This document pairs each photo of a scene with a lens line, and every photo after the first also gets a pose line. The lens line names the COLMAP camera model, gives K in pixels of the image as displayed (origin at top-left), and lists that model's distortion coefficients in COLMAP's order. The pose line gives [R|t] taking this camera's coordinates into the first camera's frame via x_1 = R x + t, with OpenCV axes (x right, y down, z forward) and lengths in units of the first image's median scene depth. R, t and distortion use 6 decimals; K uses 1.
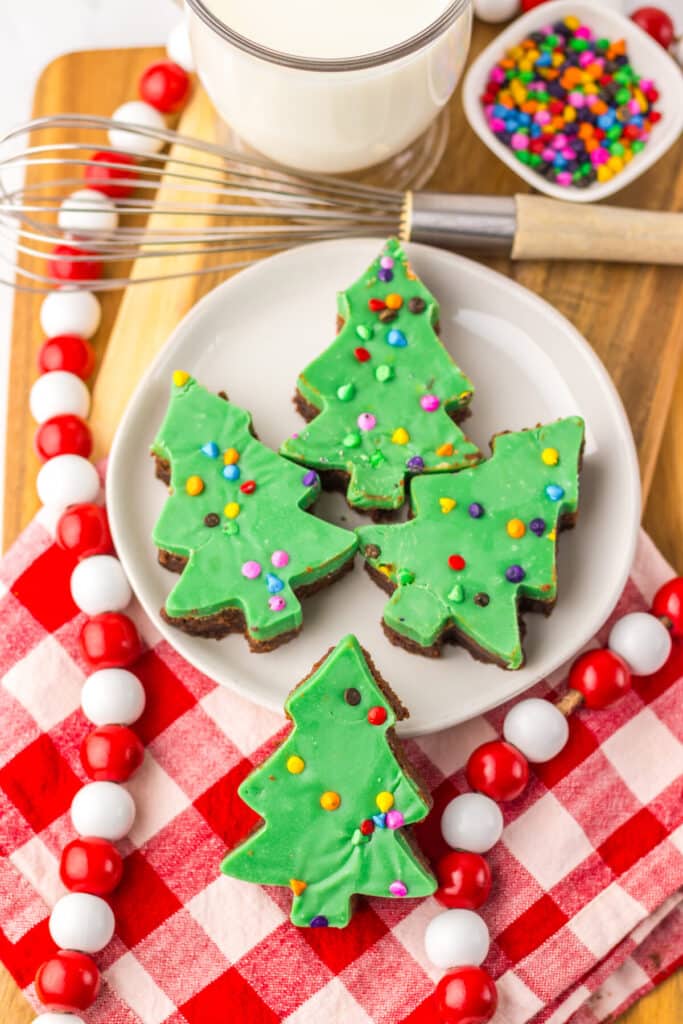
lens RADIAL K [[2776.2, 0, 341.5], [0, 2776.2, 512.0], [0, 0, 1]] dist [-0.070973, -1.235668]
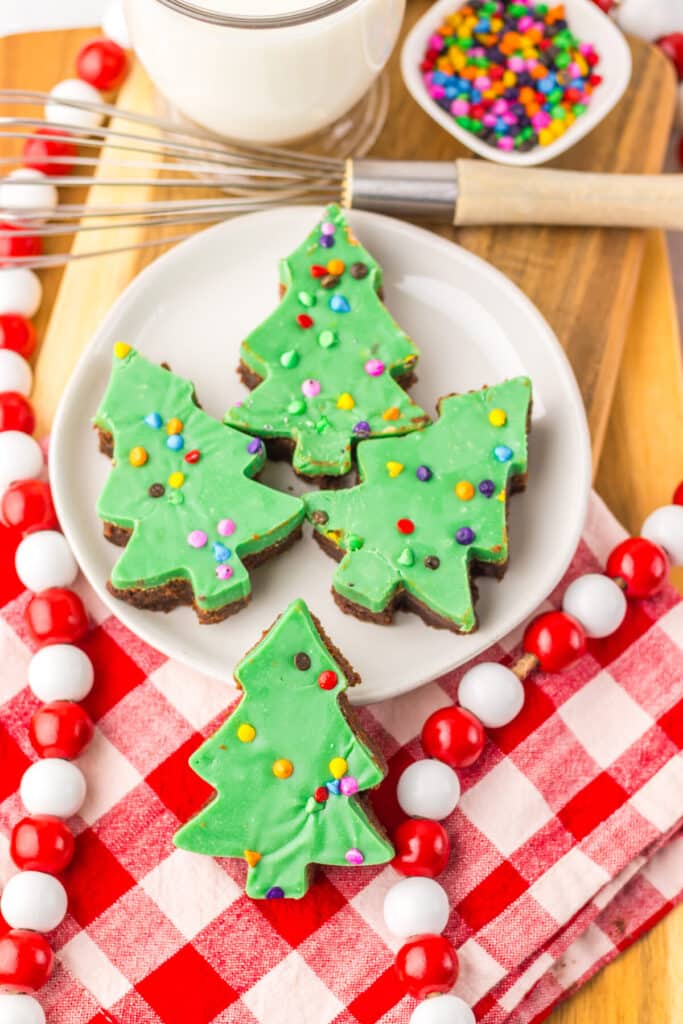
lens RADIAL K [[2776.2, 0, 341.5], [0, 2776.2, 512.0], [0, 0, 1]] dist [-0.070973, -1.235668]
pose [[0.999606, -0.027185, 0.006956, 0.012063], [0.027352, 0.999311, -0.025084, 0.037368], [-0.006269, 0.025264, 0.999661, 0.014342]]
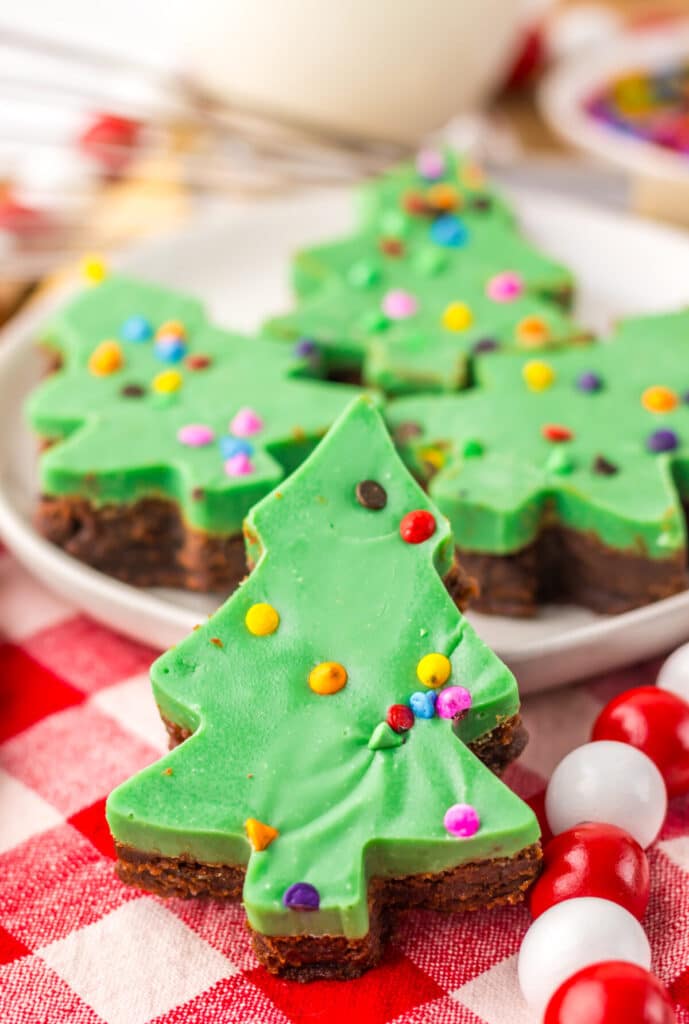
lens RADIAL K [[3024.2, 0, 344.5], [0, 3024.2, 512.0], [0, 0, 1]] dist [-0.129553, -0.740455]
pose [[0.999811, -0.000646, -0.019413, 0.009717], [-0.011551, 0.783737, -0.620986, 0.416133], [0.015616, 0.621093, 0.783581, 0.527227]]
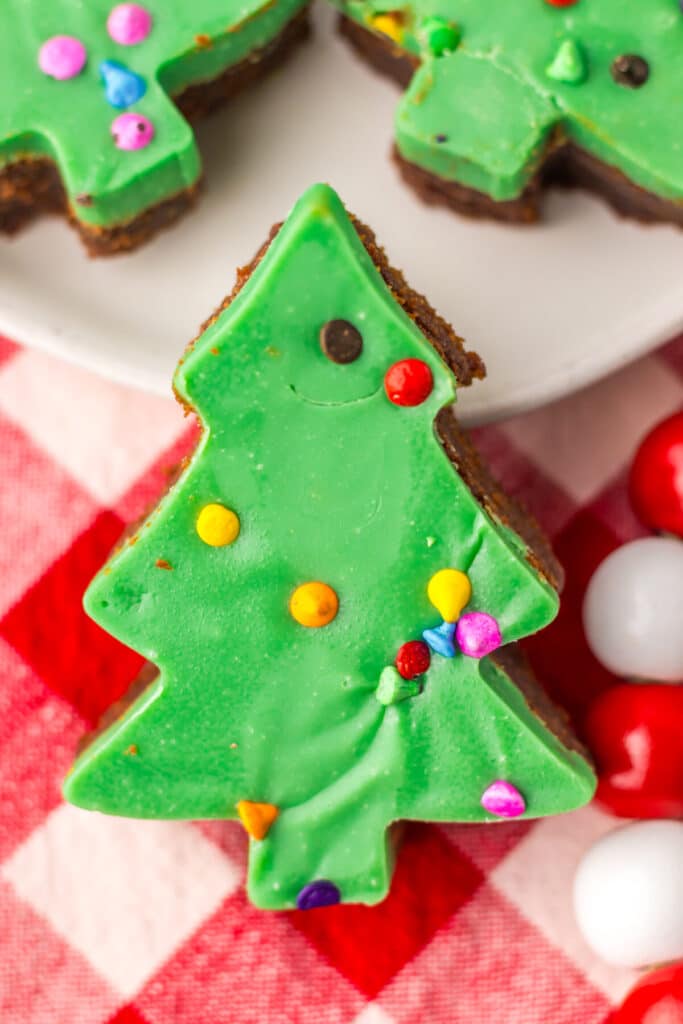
lens RADIAL K [[2776.2, 0, 341.5], [0, 2776.2, 512.0], [0, 0, 1]] dist [-0.070973, -1.235668]
pose [[0.994392, -0.105683, -0.003966, 0.002921], [0.105237, 0.985083, 0.136148, 0.035690], [-0.010482, -0.135802, 0.990681, 0.587242]]
